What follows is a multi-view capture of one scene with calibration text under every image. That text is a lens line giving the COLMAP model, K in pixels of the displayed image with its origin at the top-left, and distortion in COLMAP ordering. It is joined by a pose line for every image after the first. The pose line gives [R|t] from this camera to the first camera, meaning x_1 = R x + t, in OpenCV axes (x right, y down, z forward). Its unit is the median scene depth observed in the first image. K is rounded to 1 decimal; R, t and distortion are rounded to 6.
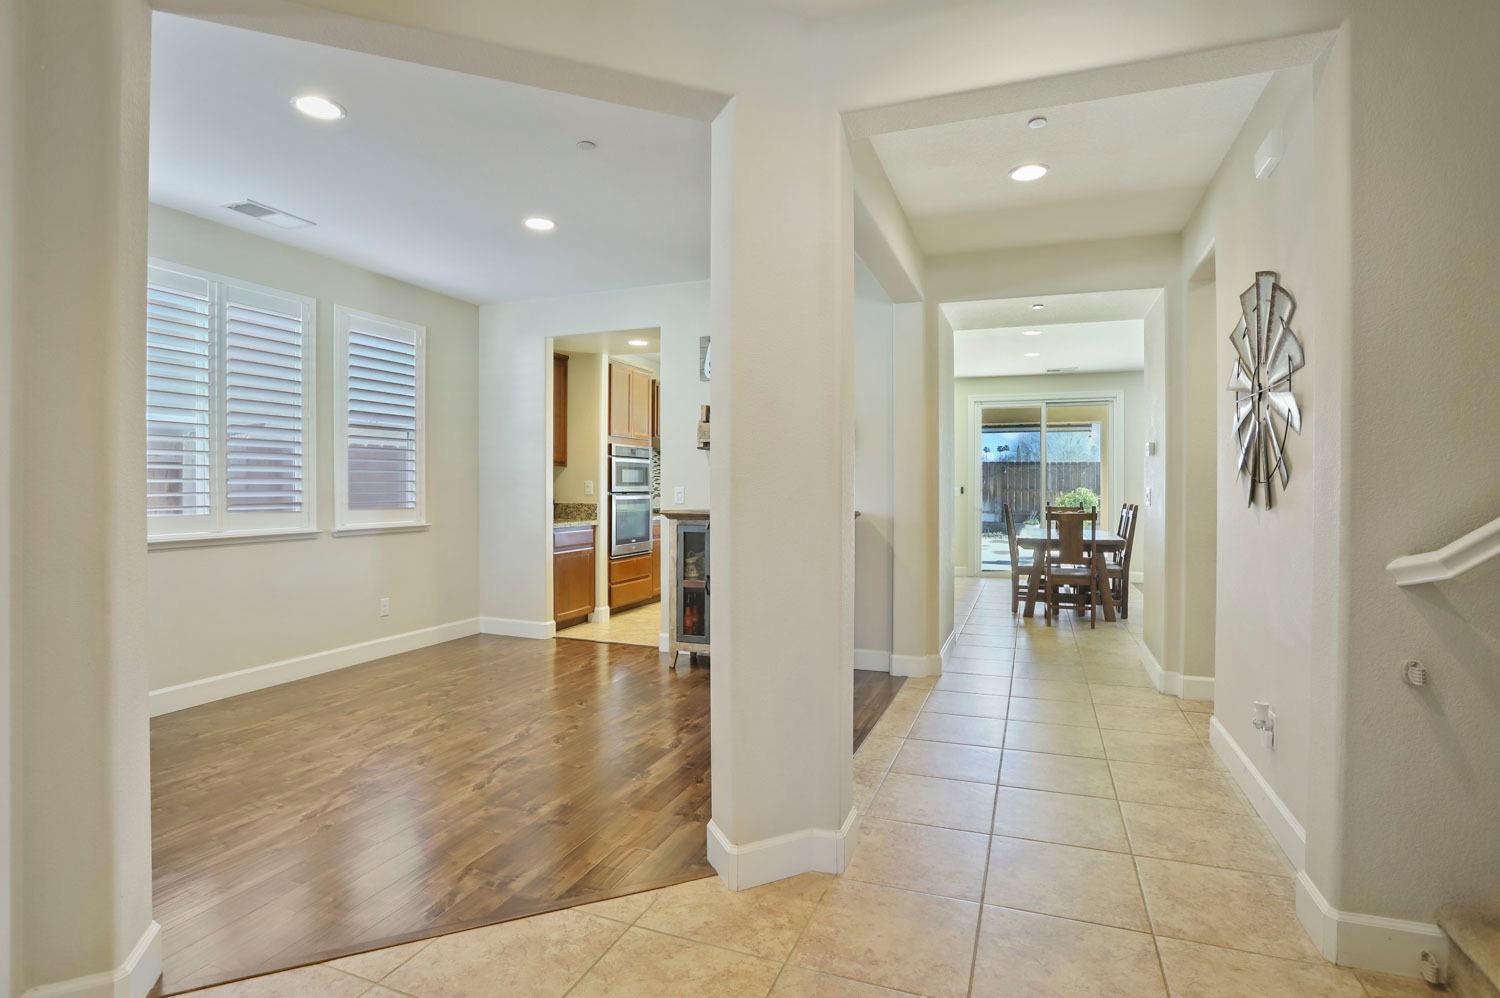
lens RADIAL K [[725.3, 0, 759.0], [0, 725.3, 489.0], [0, 0, 1]] dist [-0.060591, 0.023827]
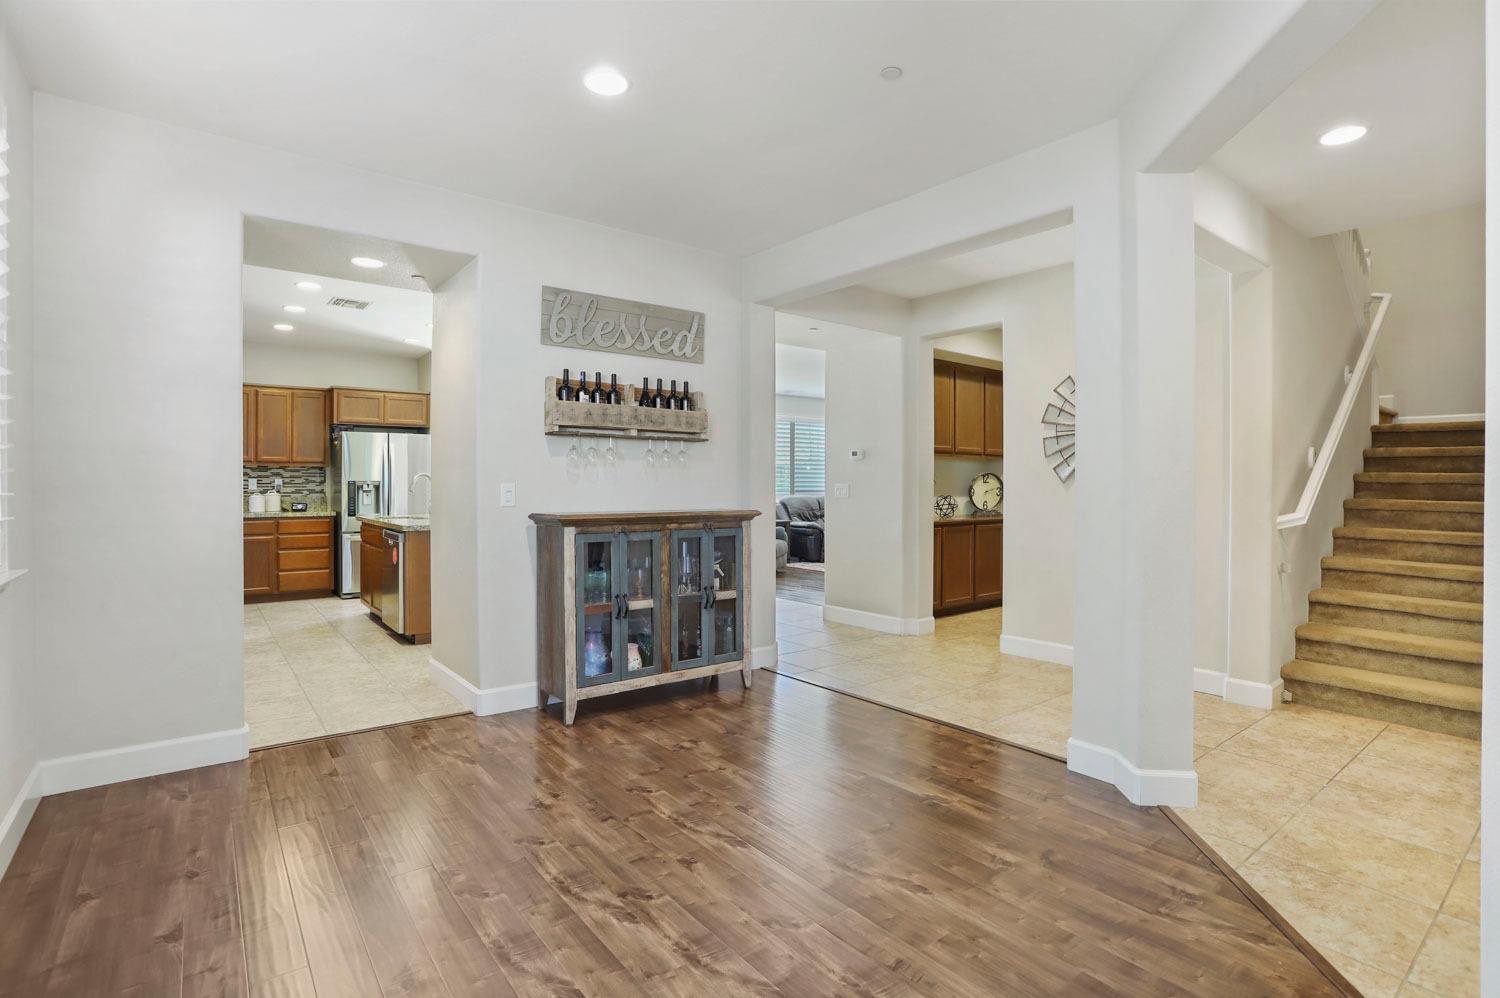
lens RADIAL K [[725.3, 0, 759.0], [0, 725.3, 489.0], [0, 0, 1]] dist [-0.060591, 0.023827]
pose [[0.513527, -0.010652, 0.858007, -0.970969], [0.000521, 0.999927, 0.012101, -0.009320], [-0.858073, -0.005767, 0.513495, 0.664416]]
